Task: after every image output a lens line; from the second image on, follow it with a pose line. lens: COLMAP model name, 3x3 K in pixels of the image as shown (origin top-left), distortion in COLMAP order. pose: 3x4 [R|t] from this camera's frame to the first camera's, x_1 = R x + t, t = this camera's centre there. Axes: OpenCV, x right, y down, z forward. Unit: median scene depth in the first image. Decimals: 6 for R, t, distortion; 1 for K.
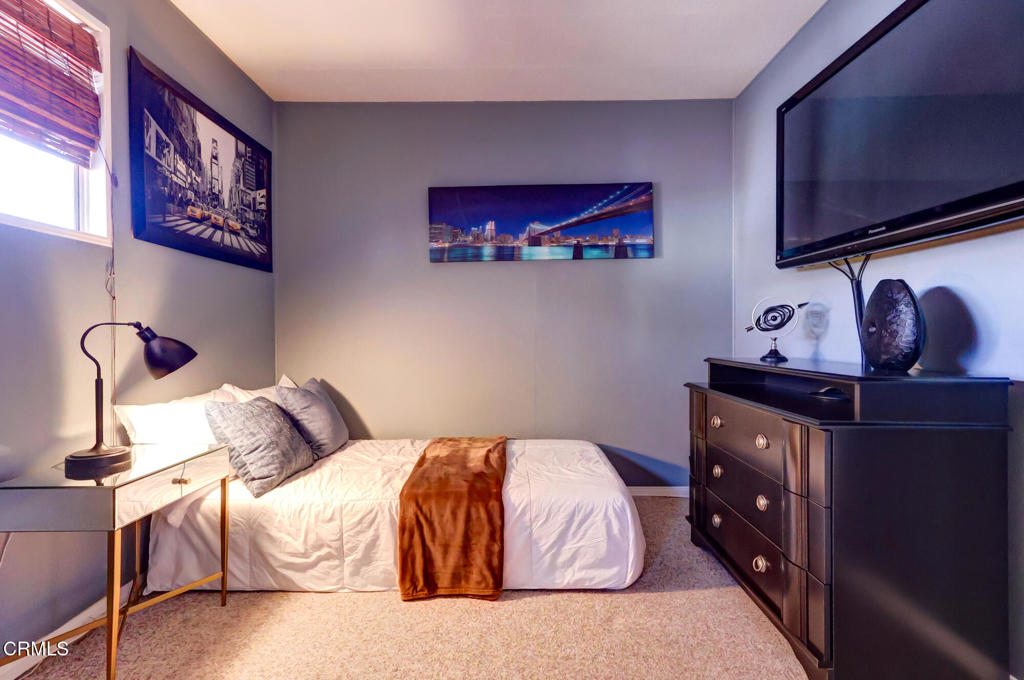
lens RADIAL K [[467.7, 0, 508.6], [0, 467.7, 338.8], [0, 0, 1]] dist [0.012379, 0.000910]
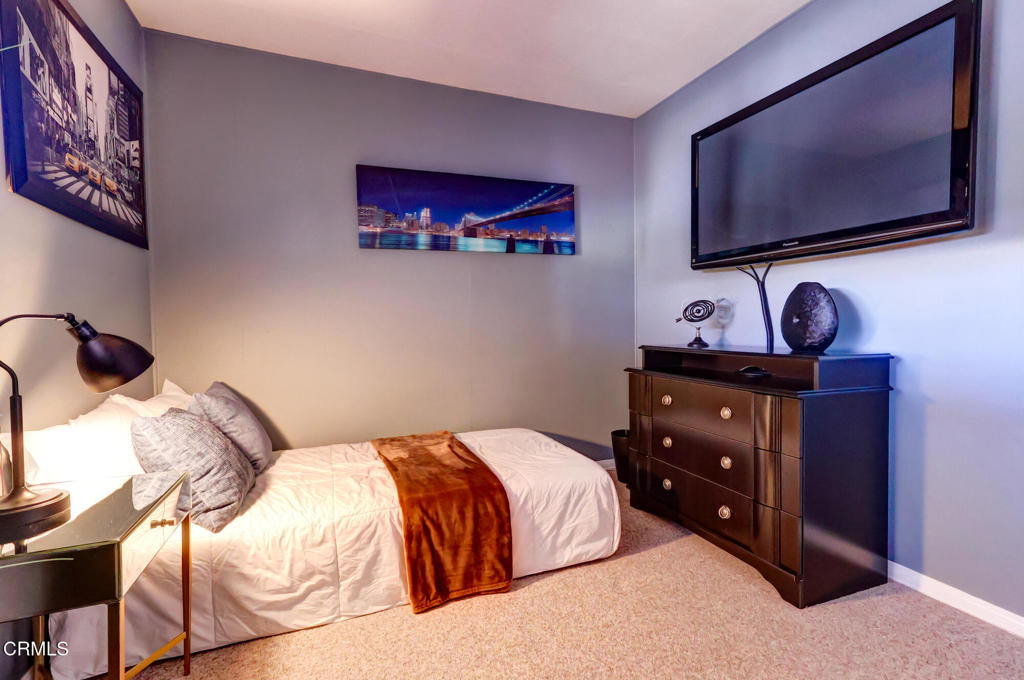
lens RADIAL K [[467.7, 0, 508.6], [0, 467.7, 338.8], [0, 0, 1]] dist [0.012379, 0.000910]
pose [[0.927570, -0.018155, 0.373208, -0.337764], [0.011303, 0.999725, 0.020540, -0.003274], [-0.373478, -0.014834, 0.927521, 0.065975]]
